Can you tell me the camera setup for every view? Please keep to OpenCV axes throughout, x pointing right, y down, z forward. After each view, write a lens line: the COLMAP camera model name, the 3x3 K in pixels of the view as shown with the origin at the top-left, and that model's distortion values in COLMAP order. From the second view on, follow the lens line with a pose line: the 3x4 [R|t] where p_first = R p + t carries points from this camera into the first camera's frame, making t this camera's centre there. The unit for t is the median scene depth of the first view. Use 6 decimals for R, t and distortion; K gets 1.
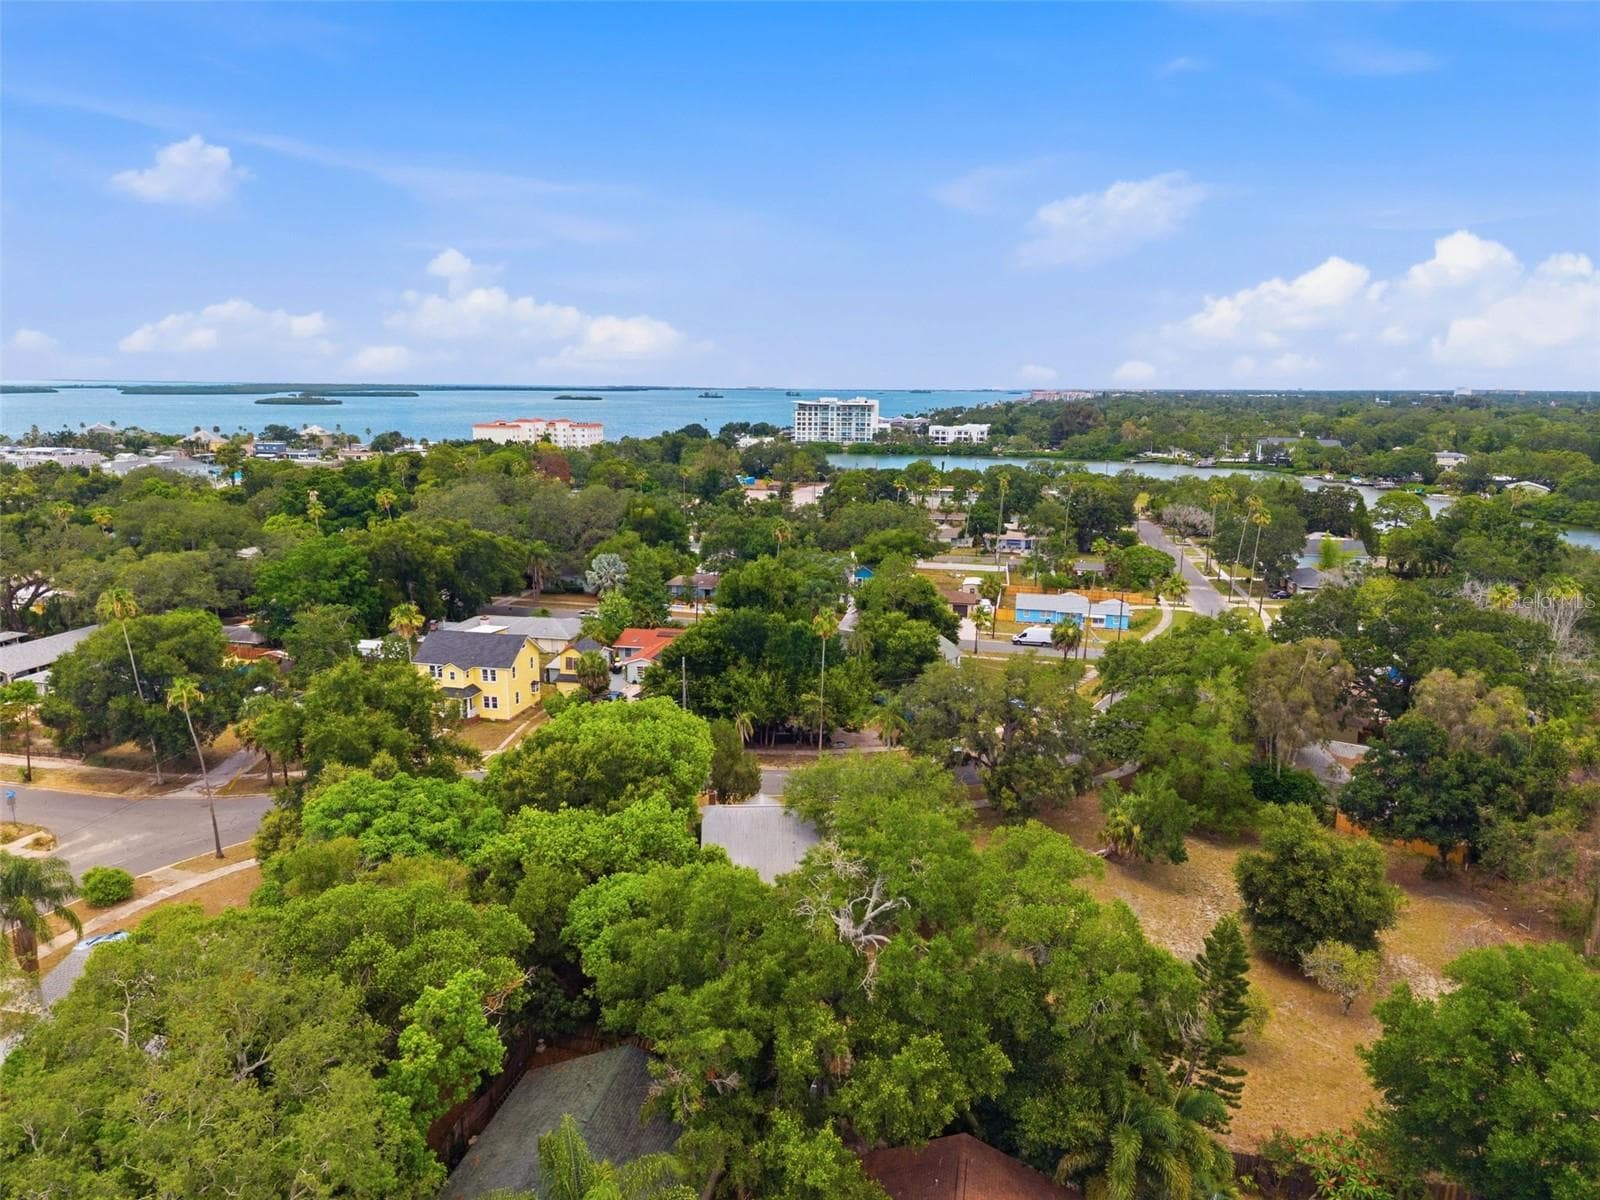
lens RADIAL K [[1102.9, 0, 800.0], [0, 1102.9, 600.0], [0, 0, 1]] dist [0.044399, -0.049627]
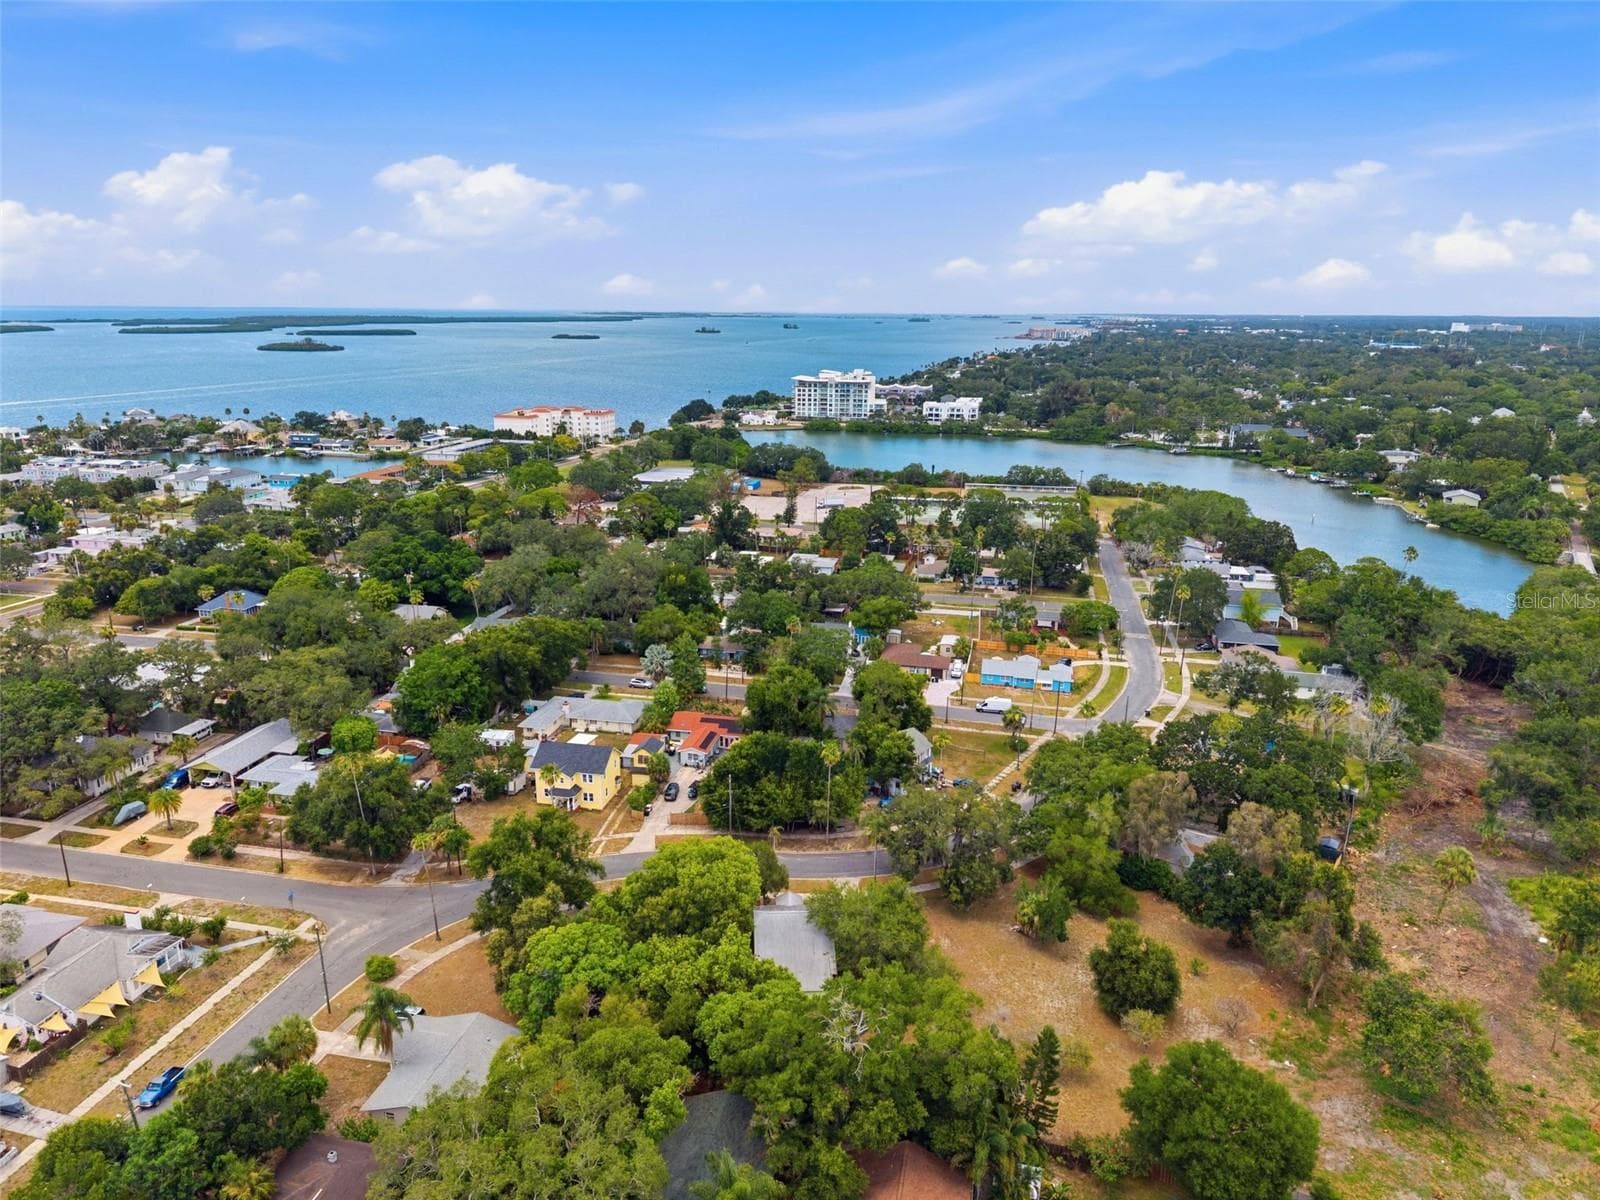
lens RADIAL K [[1122.0, 0, 800.0], [0, 1122.0, 600.0], [0, 0, 1]] dist [0.055267, -0.077608]
pose [[0.999993, -0.002122, 0.003096, -0.020257], [0.001877, 0.997013, 0.077212, -0.277181], [-0.003251, -0.077206, 0.997010, -0.406867]]
